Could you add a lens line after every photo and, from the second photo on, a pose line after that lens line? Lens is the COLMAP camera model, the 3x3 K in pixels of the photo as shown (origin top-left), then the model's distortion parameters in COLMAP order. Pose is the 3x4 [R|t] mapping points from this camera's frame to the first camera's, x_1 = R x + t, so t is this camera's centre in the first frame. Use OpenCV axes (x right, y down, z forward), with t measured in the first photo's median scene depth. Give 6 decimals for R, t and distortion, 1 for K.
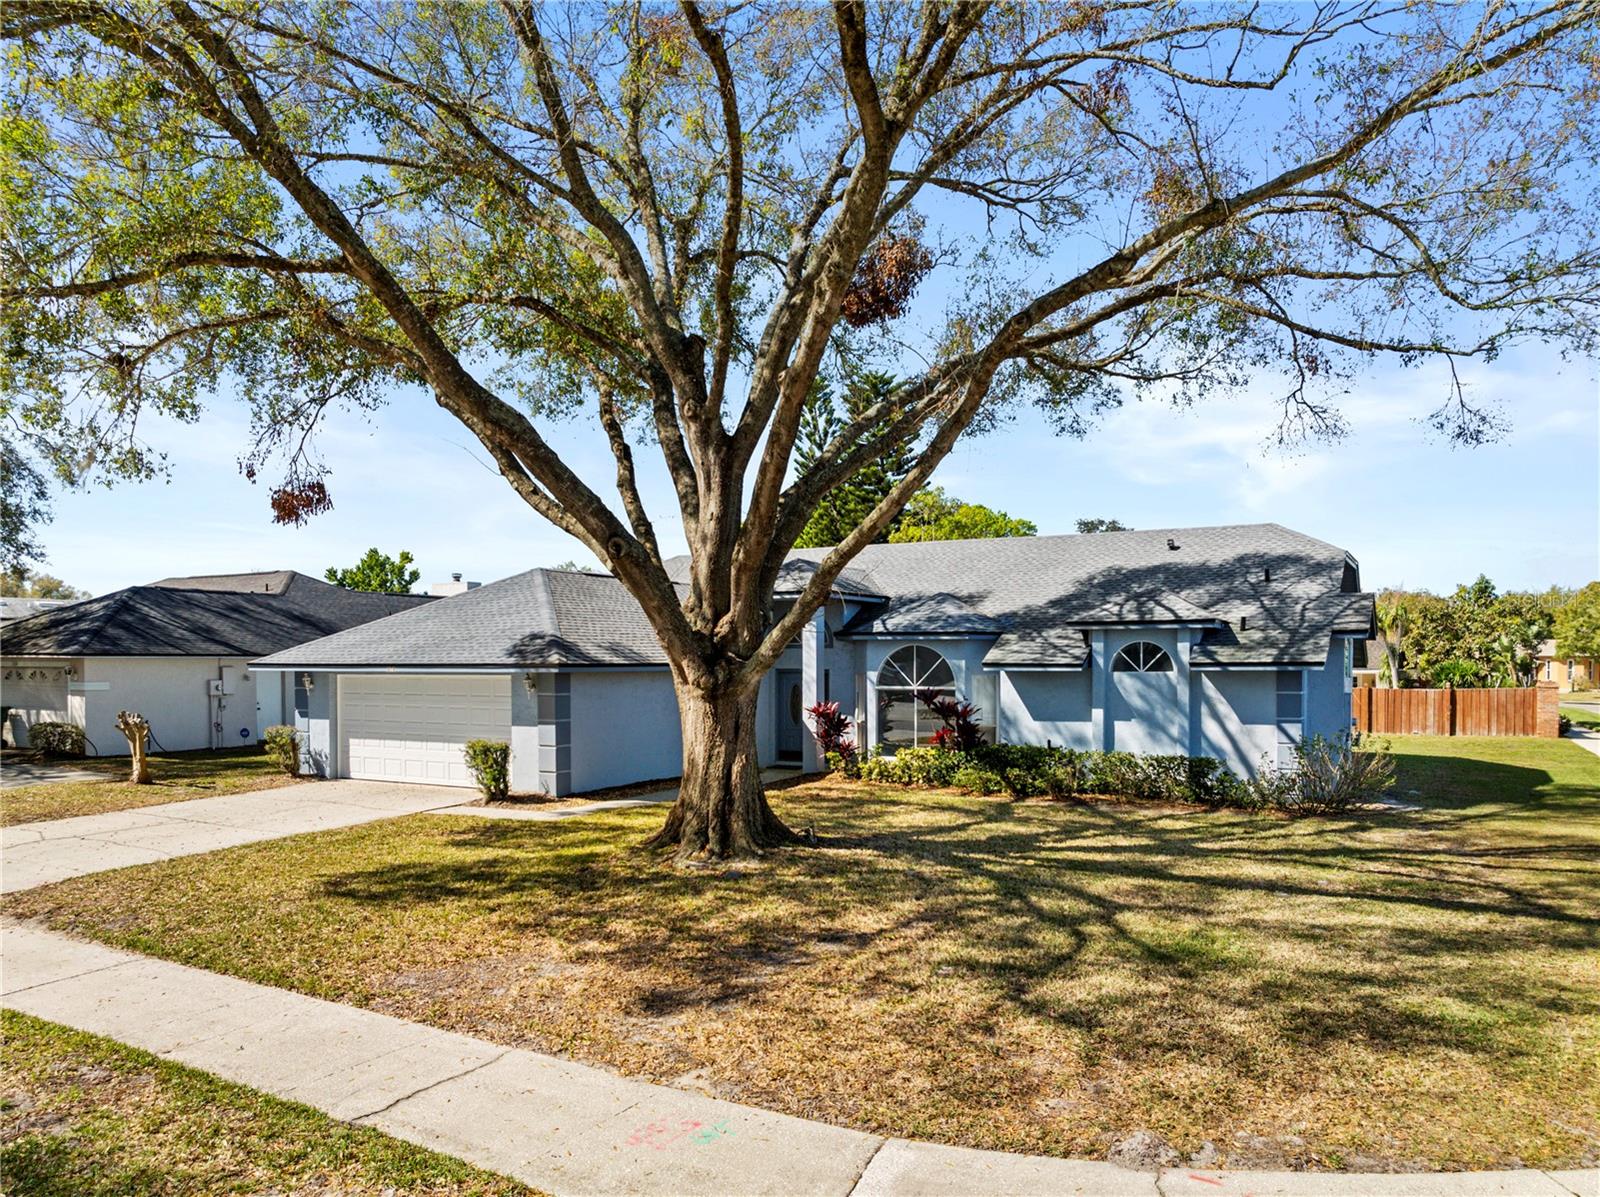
lens RADIAL K [[1198.5, 0, 799.7], [0, 1198.5, 633.6], [0, 0, 1]] dist [-0.067692, 0.002196]
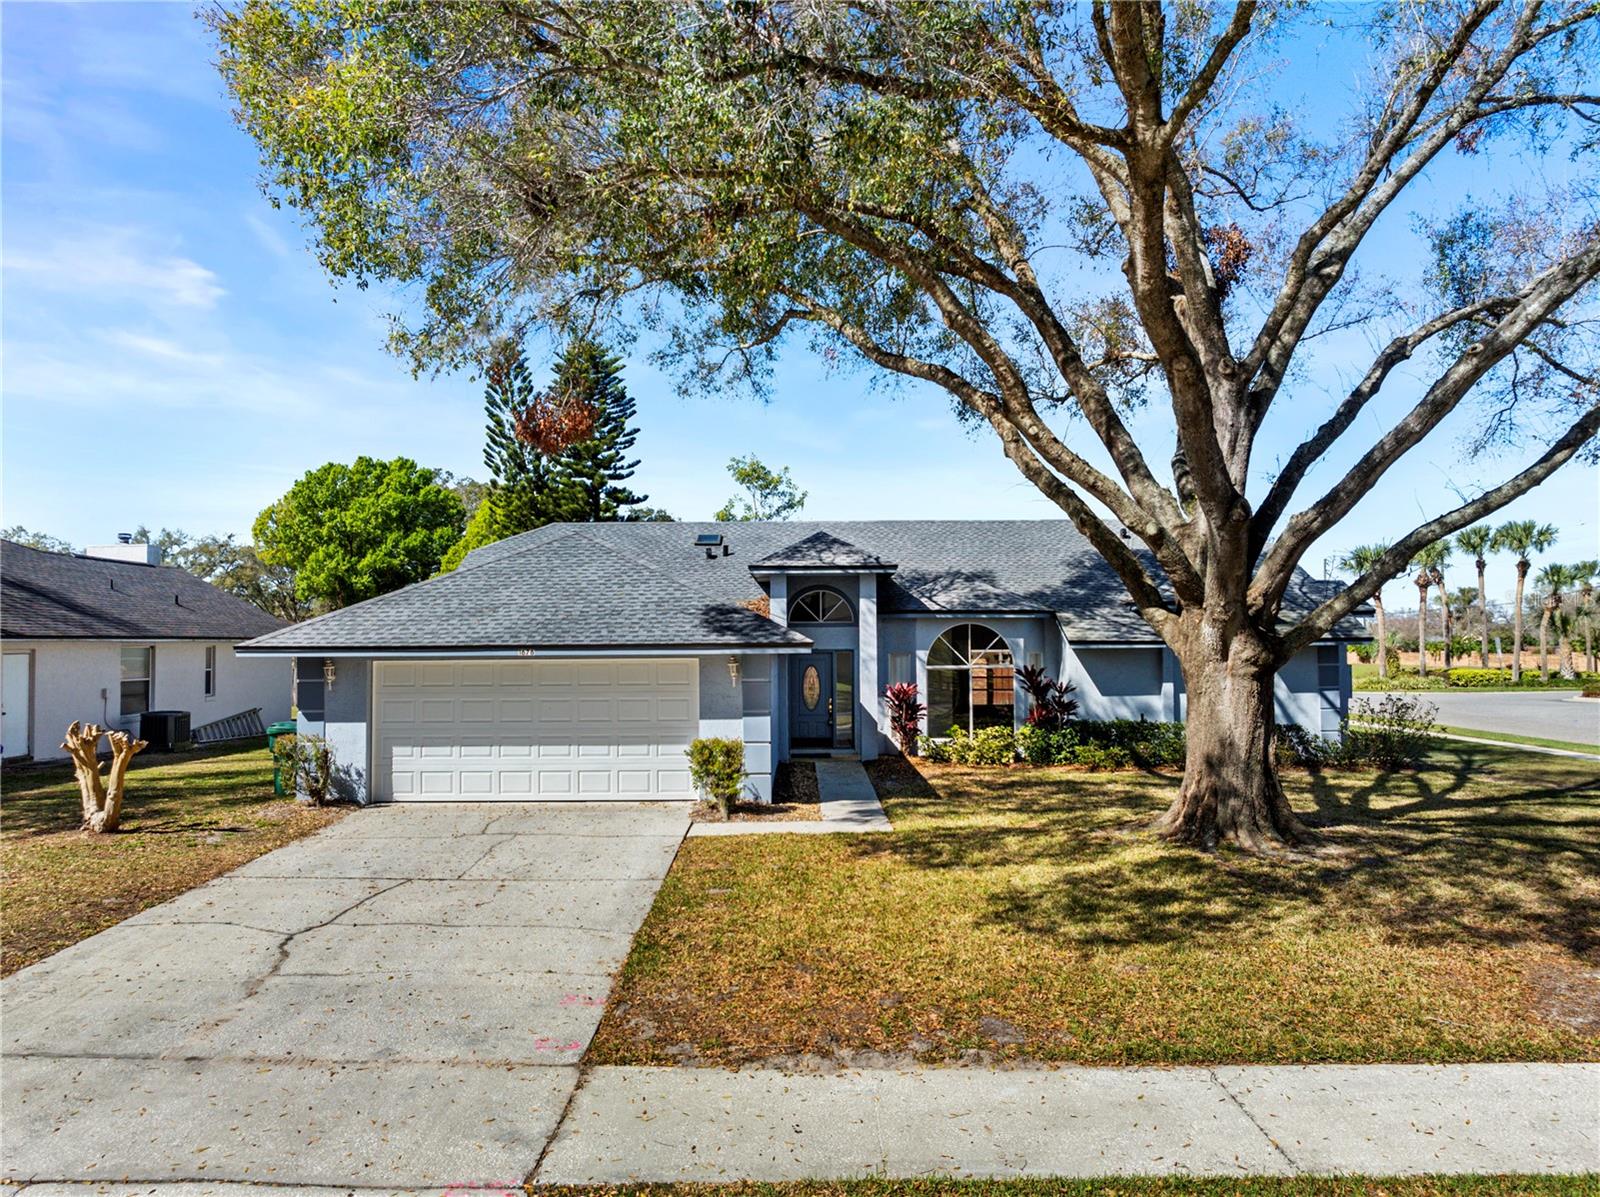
lens RADIAL K [[1138.4, 0, 813.3], [0, 1138.4, 595.7], [0, 0, 1]] dist [-0.054926, 0.025068]
pose [[0.861751, 0.015987, 0.507079, -0.524403], [-0.006136, 0.999759, -0.021094, 0.007594], [-0.507294, 0.015066, 0.861641, 0.265152]]
